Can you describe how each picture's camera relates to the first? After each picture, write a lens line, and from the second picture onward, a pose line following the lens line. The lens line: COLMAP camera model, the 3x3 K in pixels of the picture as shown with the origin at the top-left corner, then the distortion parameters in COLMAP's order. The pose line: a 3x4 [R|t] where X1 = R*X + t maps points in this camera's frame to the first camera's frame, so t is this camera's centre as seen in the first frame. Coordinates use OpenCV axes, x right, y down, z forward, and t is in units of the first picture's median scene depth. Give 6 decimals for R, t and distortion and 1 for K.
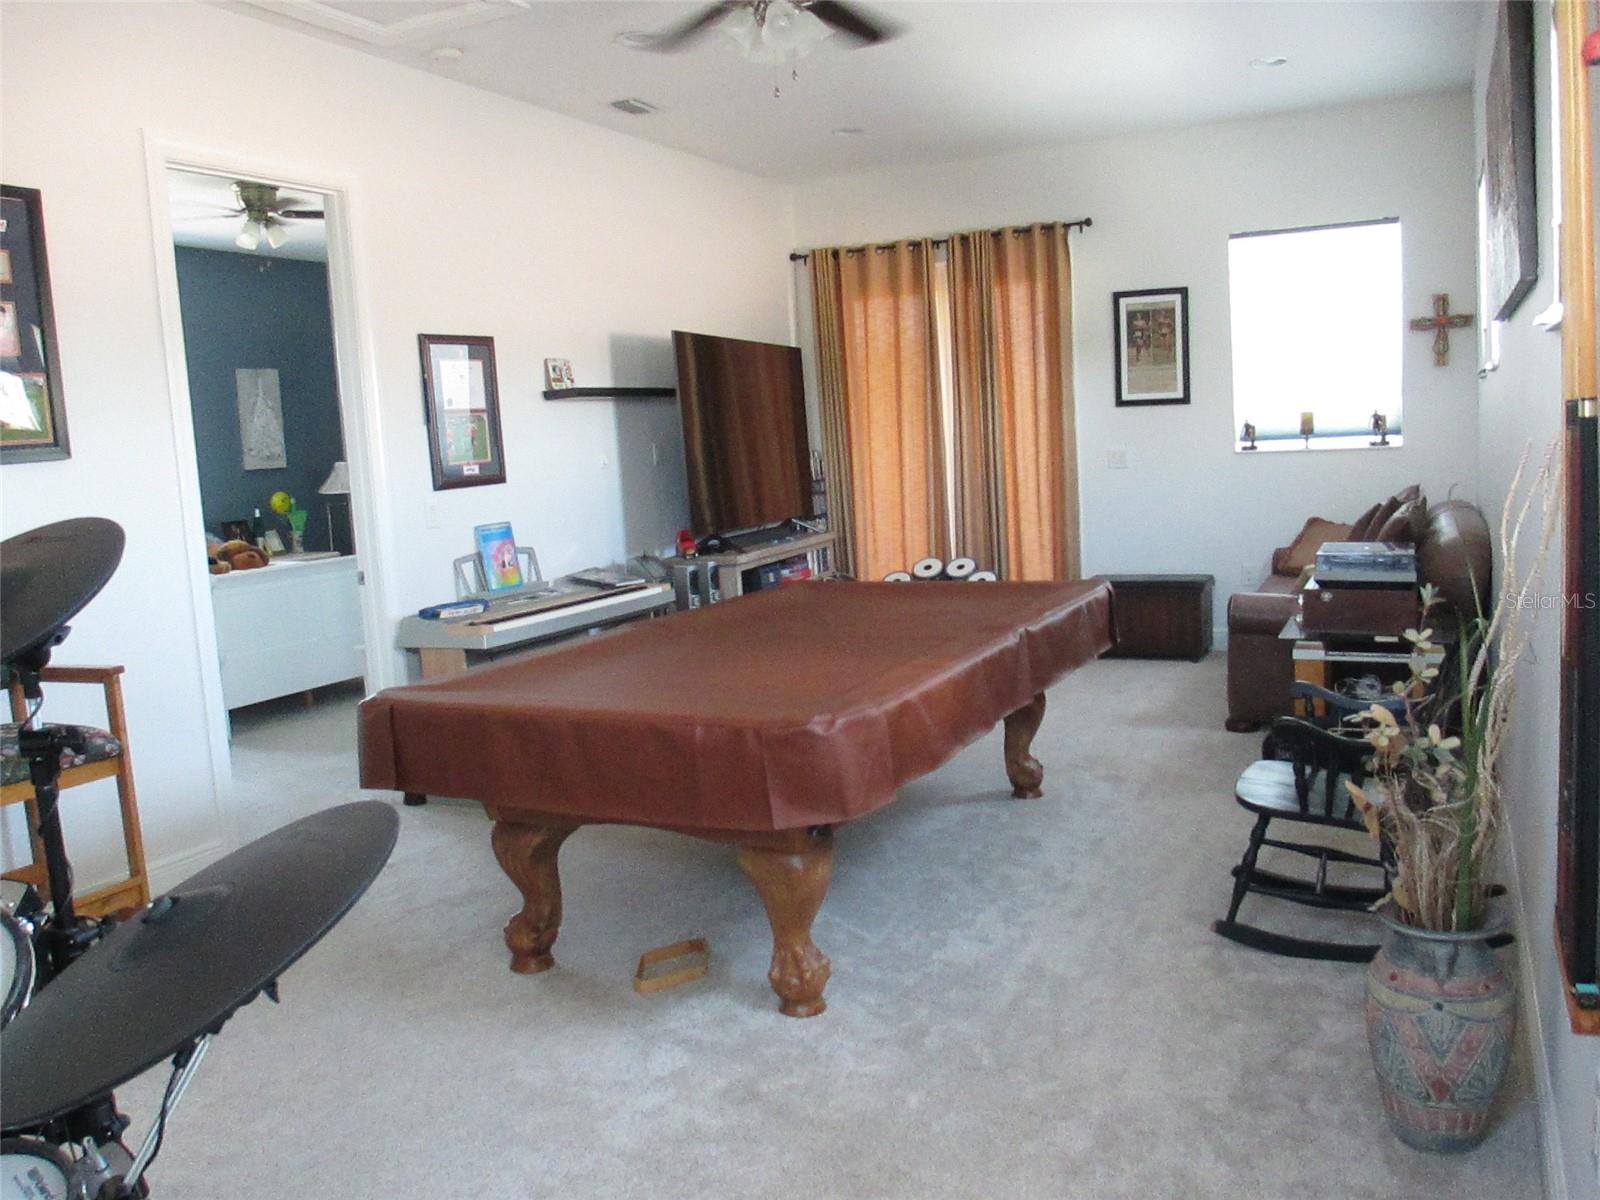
lens RADIAL K [[1335.6, 0, 802.1], [0, 1335.6, 601.9], [0, 0, 1]] dist [-0.064532, 0.031312]
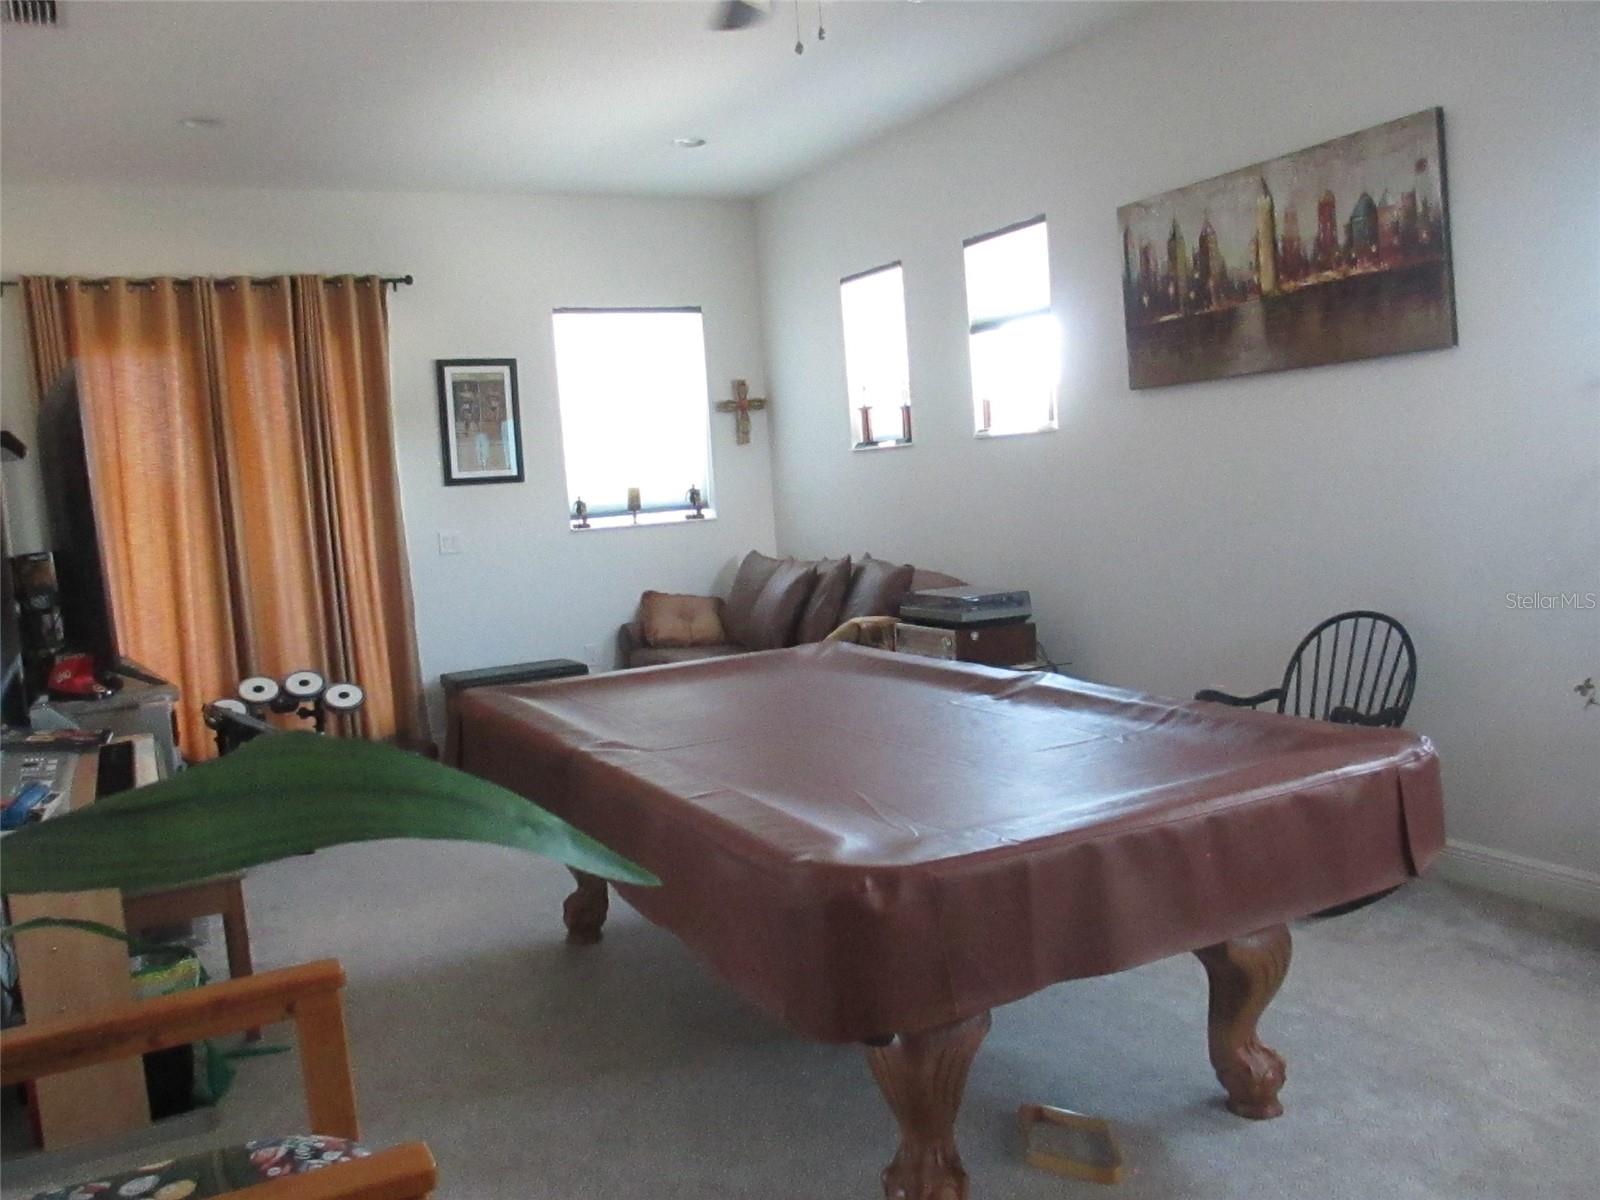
lens RADIAL K [[1335.6, 0, 798.6], [0, 1335.6, 594.2], [0, 0, 1]] dist [-0.064532, 0.031312]
pose [[0.588427, -0.062394, 0.806139, -0.363862], [0.136128, 0.990431, -0.022706, -0.021436], [-0.797009, 0.123099, 0.591290, 0.292030]]
